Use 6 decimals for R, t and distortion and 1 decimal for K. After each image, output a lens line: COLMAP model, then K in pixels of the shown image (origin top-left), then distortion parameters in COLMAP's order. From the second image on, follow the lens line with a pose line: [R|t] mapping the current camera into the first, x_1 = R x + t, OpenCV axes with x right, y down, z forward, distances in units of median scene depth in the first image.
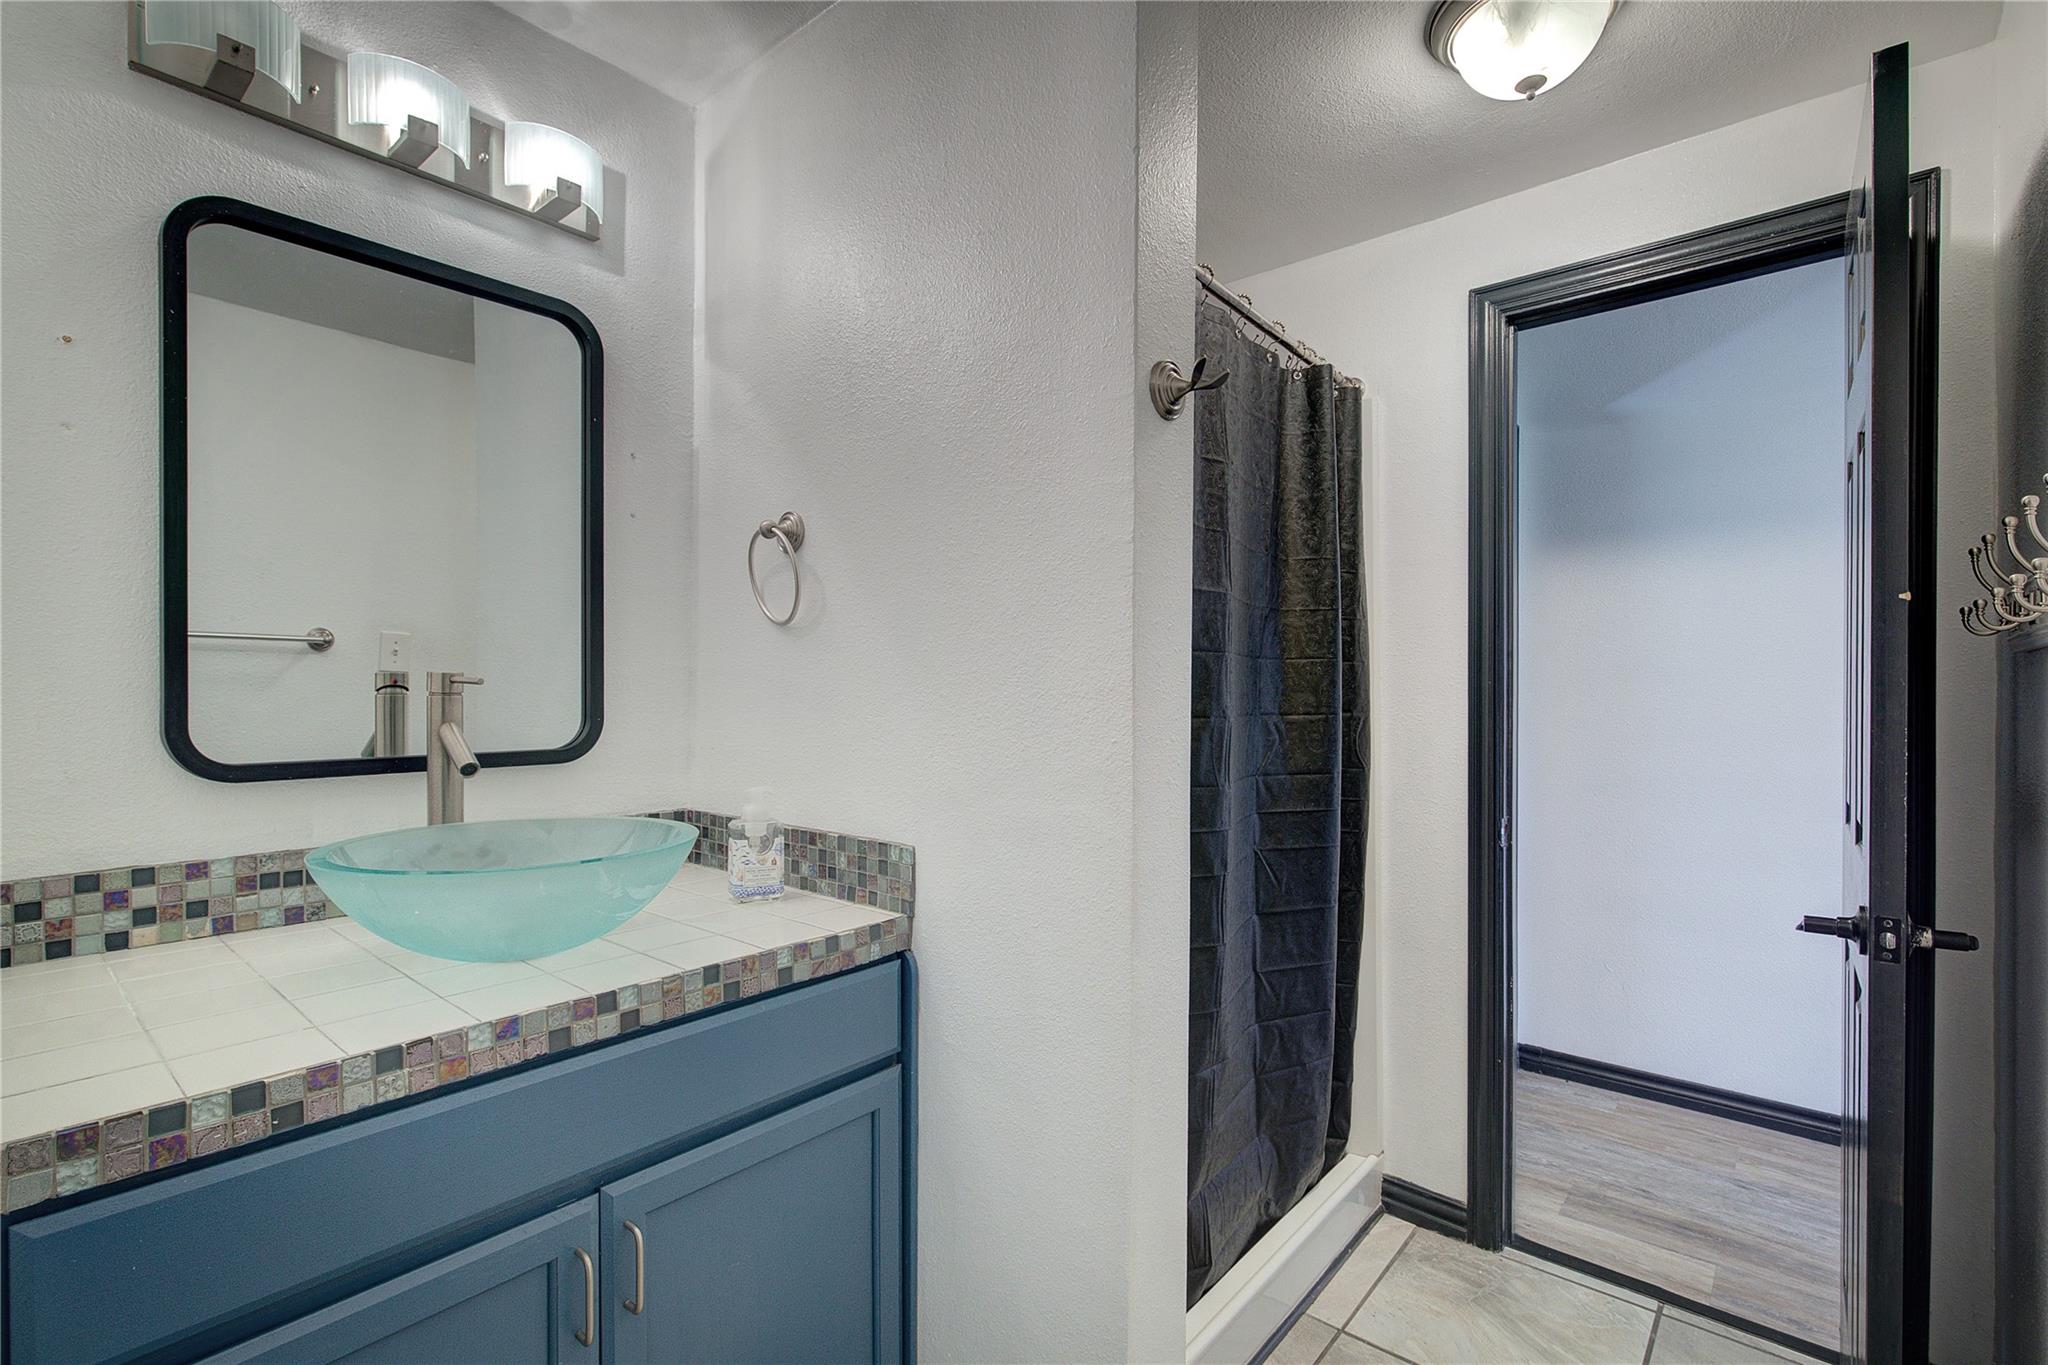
lens RADIAL K [[934.9, 0, 1030.7], [0, 934.9, 690.2], [0, 0, 1]] dist [-0.003110, 0.001406]
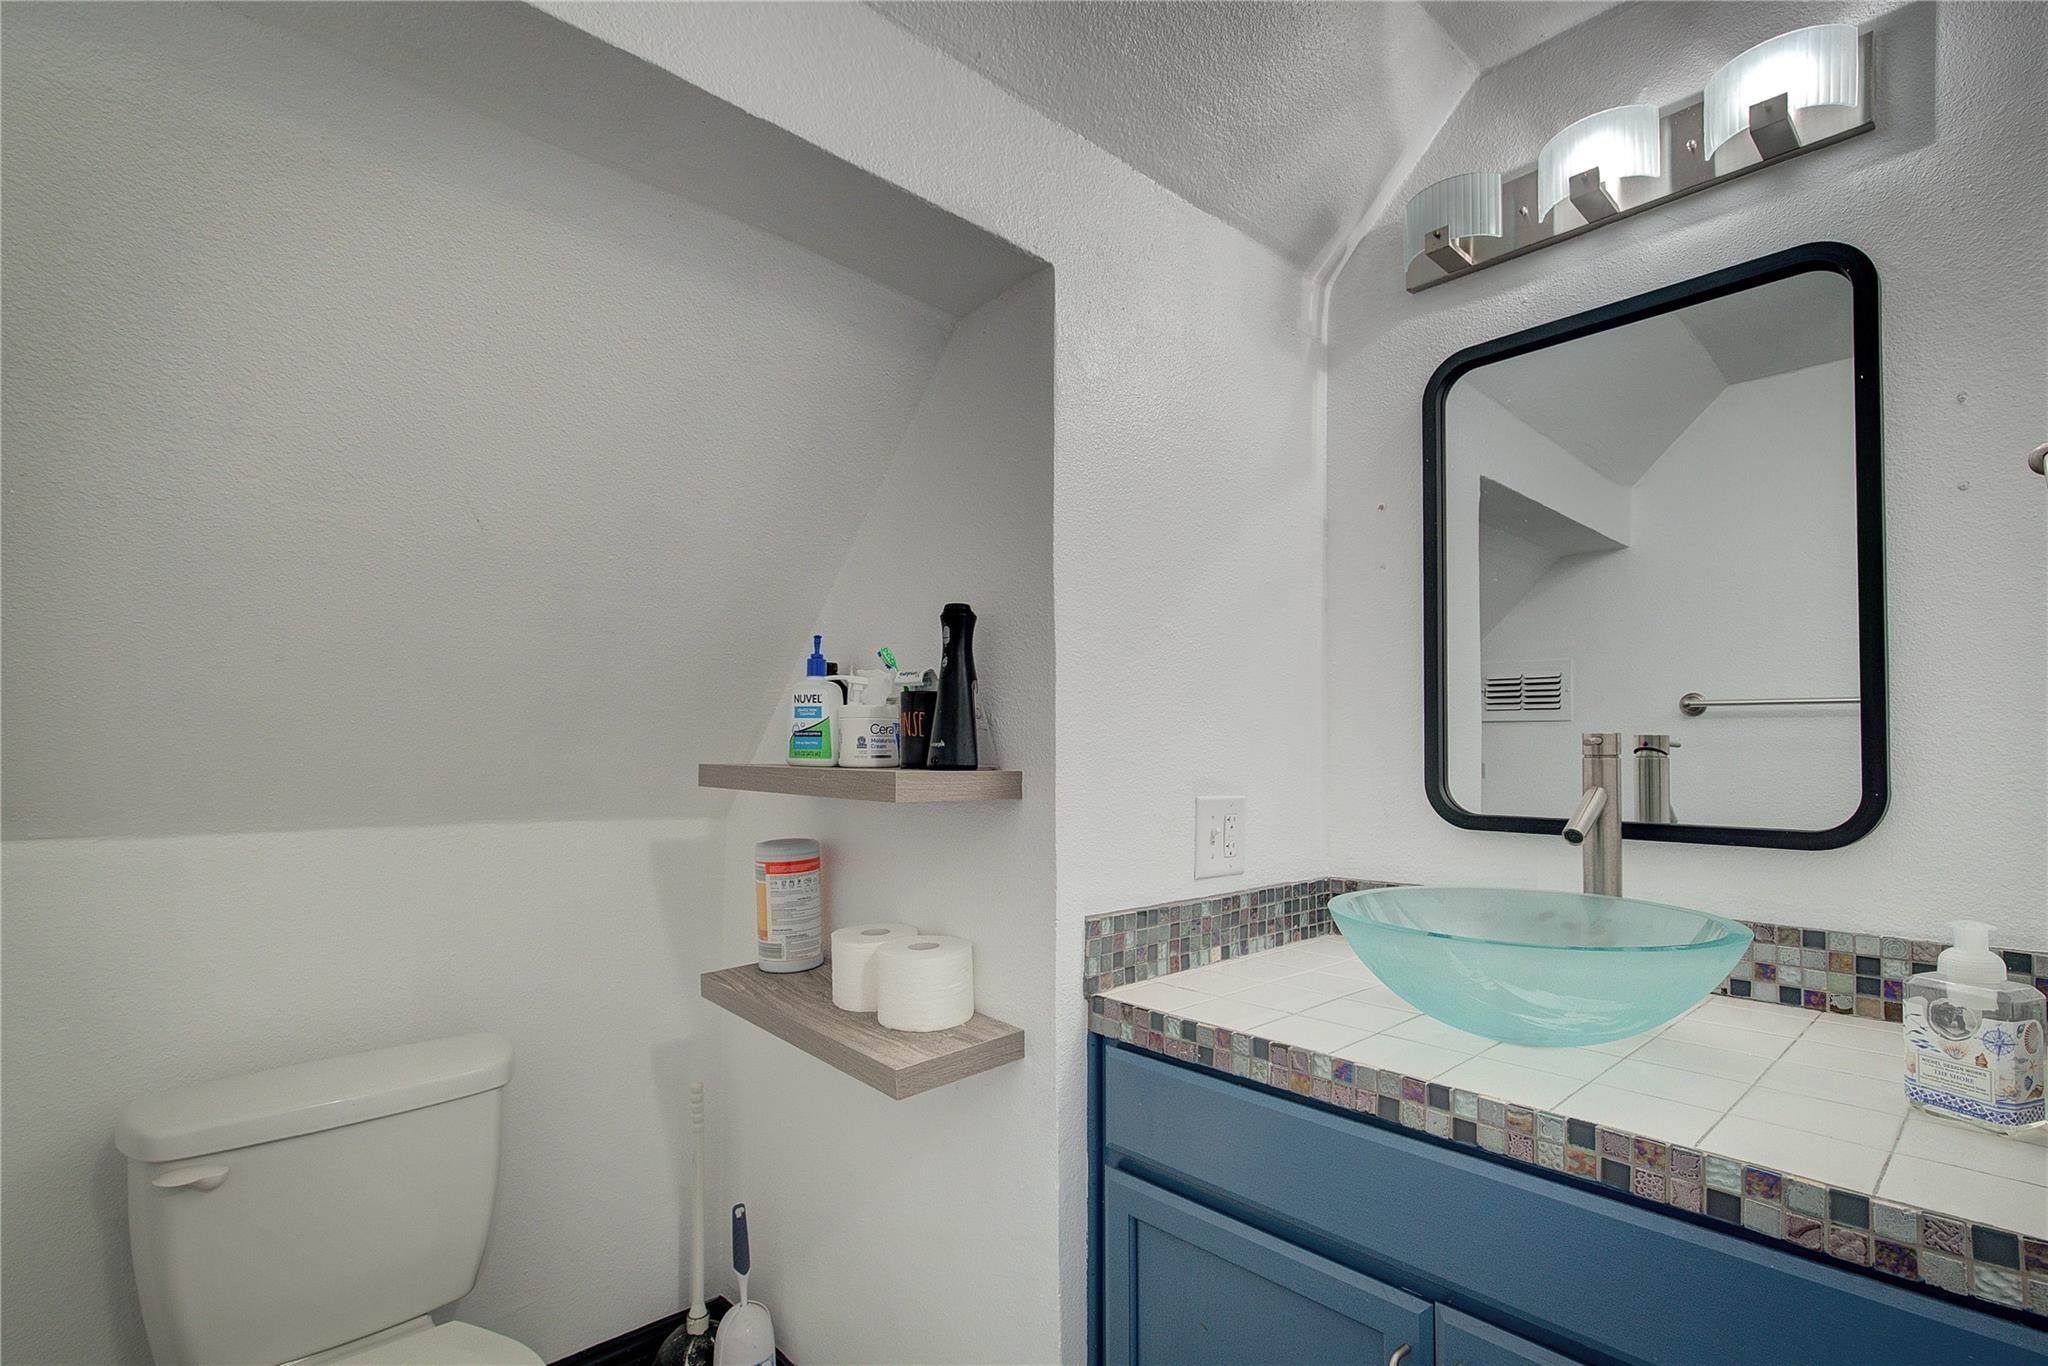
lens RADIAL K [[934.9, 0, 1041.5], [0, 934.9, 728.7], [0, 0, 1]] dist [-0.003110, 0.001406]
pose [[-0.117672, -0.029024, -0.992628, 0.446419], [-0.008277, 0.999567, -0.028245, 0.008696], [0.993018, 0.004892, -0.117861, 0.657065]]
